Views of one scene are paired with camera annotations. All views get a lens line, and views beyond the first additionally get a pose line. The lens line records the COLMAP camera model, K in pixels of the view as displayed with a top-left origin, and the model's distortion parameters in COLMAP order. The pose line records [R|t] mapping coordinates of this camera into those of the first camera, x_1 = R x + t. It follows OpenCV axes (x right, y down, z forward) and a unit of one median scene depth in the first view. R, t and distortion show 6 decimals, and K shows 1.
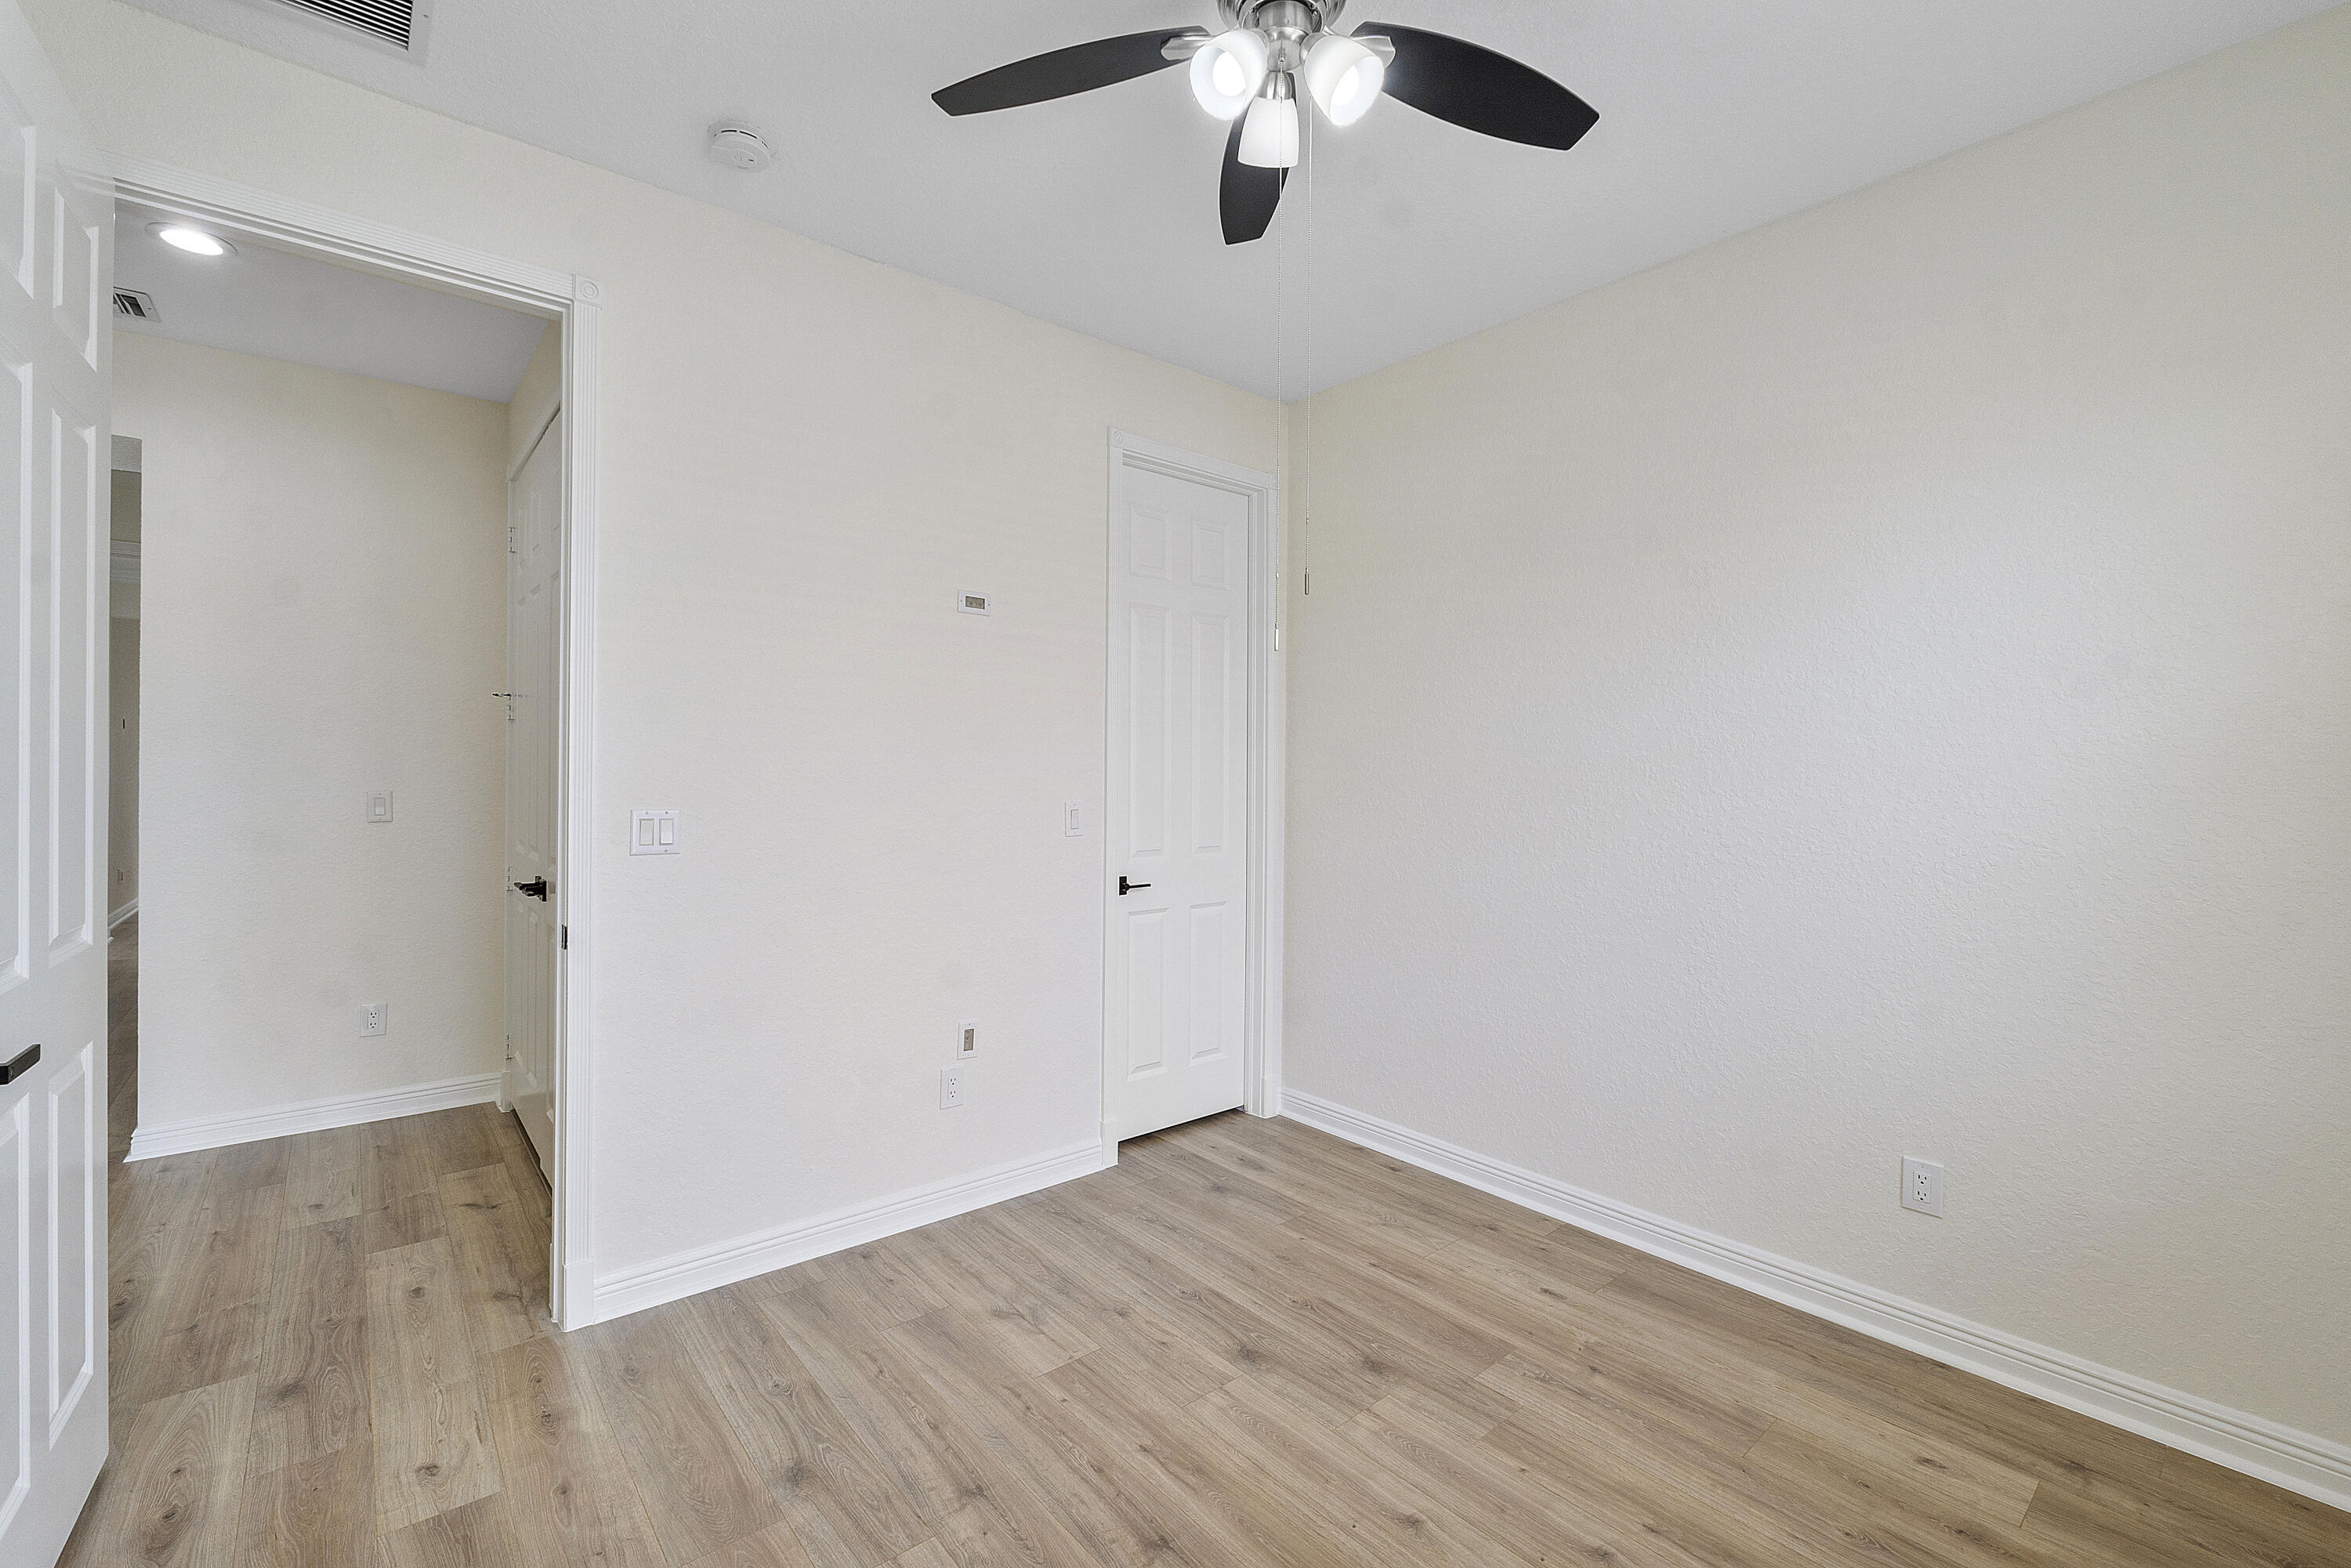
lens RADIAL K [[990.5, 0, 1155.3], [0, 990.5, 773.7], [0, 0, 1]] dist [-0.006723, 0.000536]
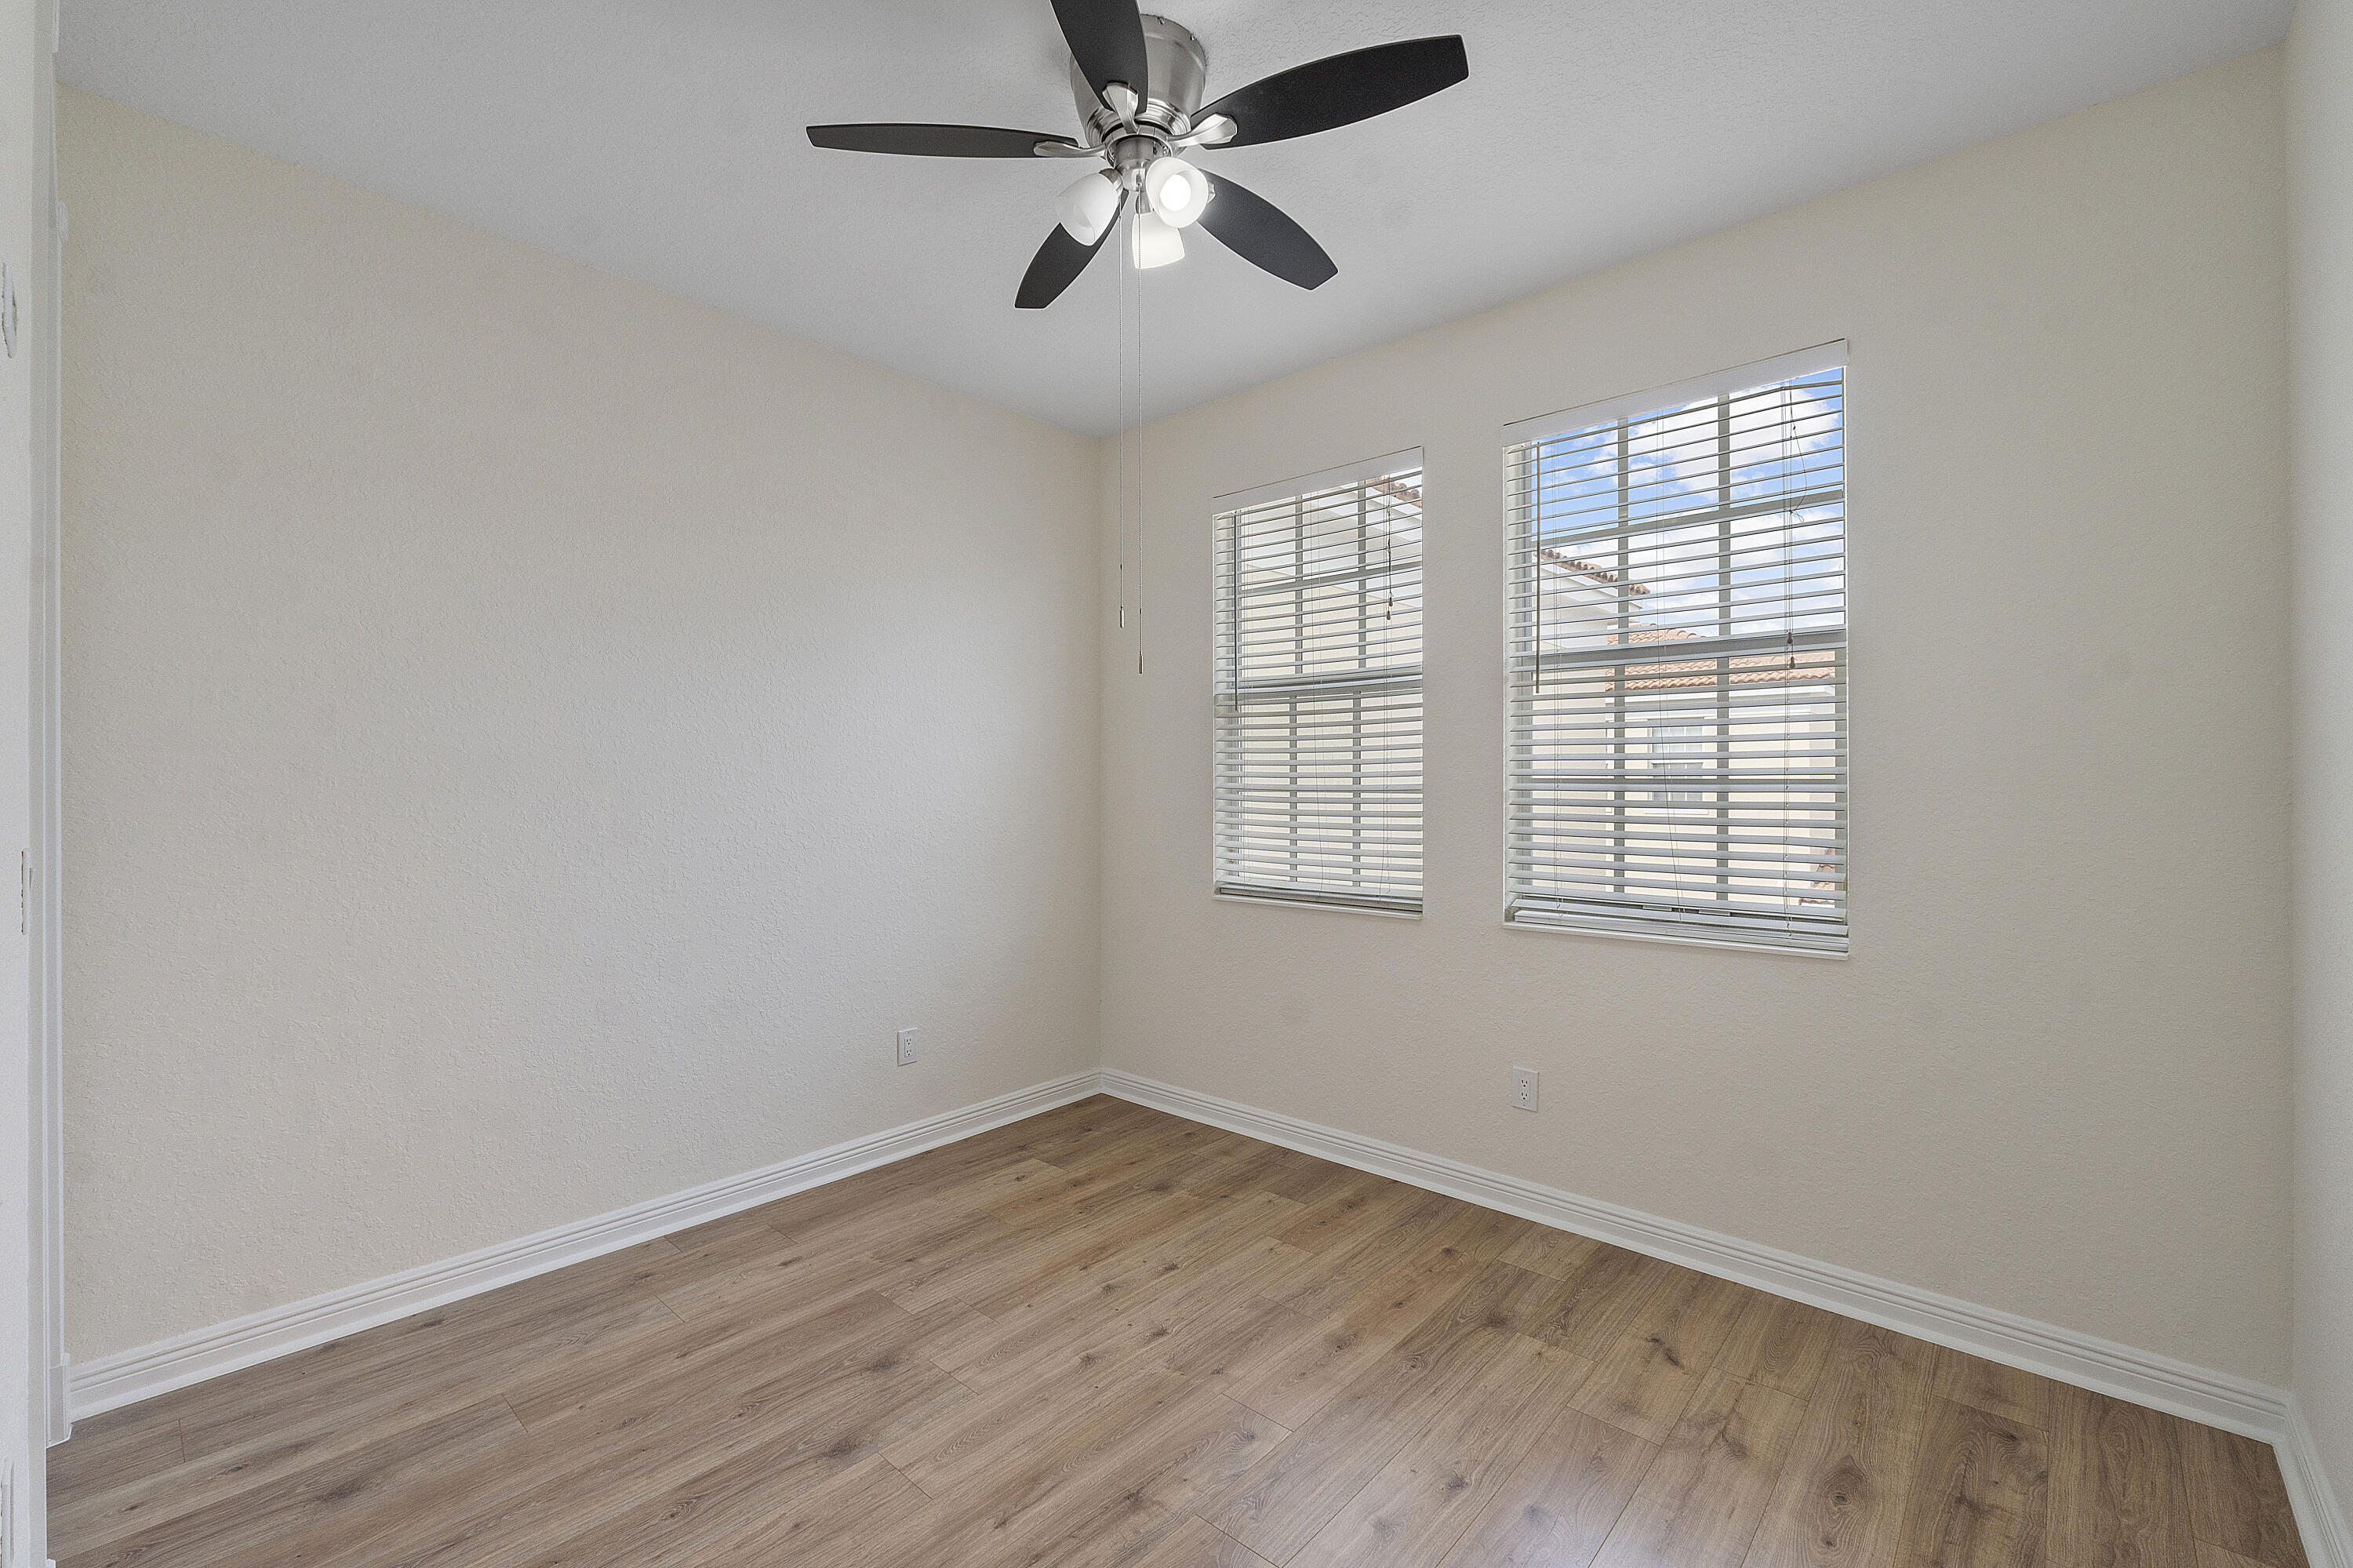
lens RADIAL K [[988.7, 0, 1151.4], [0, 988.7, 776.9], [0, 0, 1]] dist [-0.008302, 0.000057]
pose [[-0.131943, -0.006228, 0.991238, -0.766310], [0.000982, 0.999979, 0.006413, -0.005047], [-0.991257, 0.001820, -0.131934, 0.819216]]
